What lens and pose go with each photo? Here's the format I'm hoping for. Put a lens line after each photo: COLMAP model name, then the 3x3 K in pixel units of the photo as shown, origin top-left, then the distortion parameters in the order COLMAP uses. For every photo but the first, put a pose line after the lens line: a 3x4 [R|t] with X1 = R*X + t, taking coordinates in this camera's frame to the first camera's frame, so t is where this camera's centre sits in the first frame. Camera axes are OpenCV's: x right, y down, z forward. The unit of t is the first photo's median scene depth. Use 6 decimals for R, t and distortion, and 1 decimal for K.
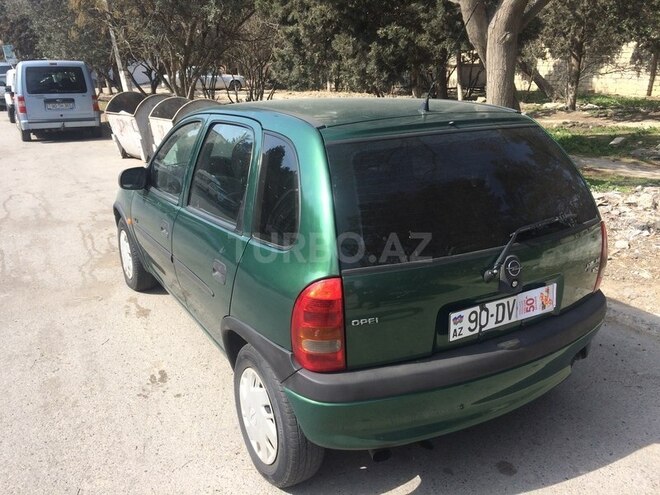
lens RADIAL K [[567.9, 0, 330.2], [0, 567.9, 246.3], [0, 0, 1]] dist [0.040833, -0.043144]
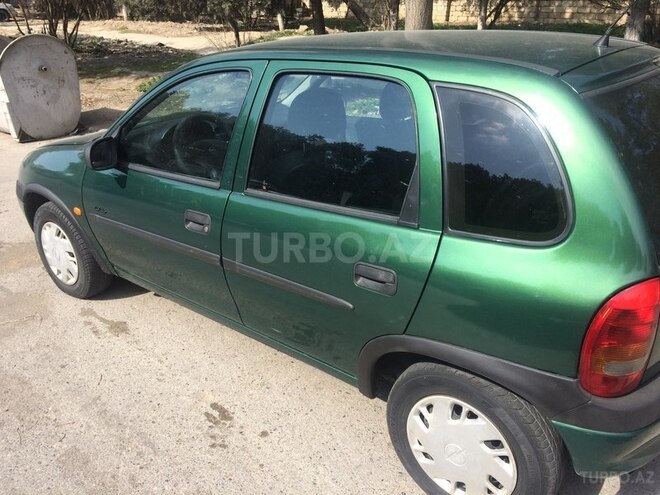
lens RADIAL K [[567.9, 0, 330.6], [0, 567.9, 250.3], [0, 0, 1]] dist [0.040833, -0.043144]
pose [[0.934693, -0.144820, 0.324617, -0.291855], [0.105201, 0.985033, 0.136536, -0.059792], [-0.339532, -0.093470, 0.935939, 0.194763]]
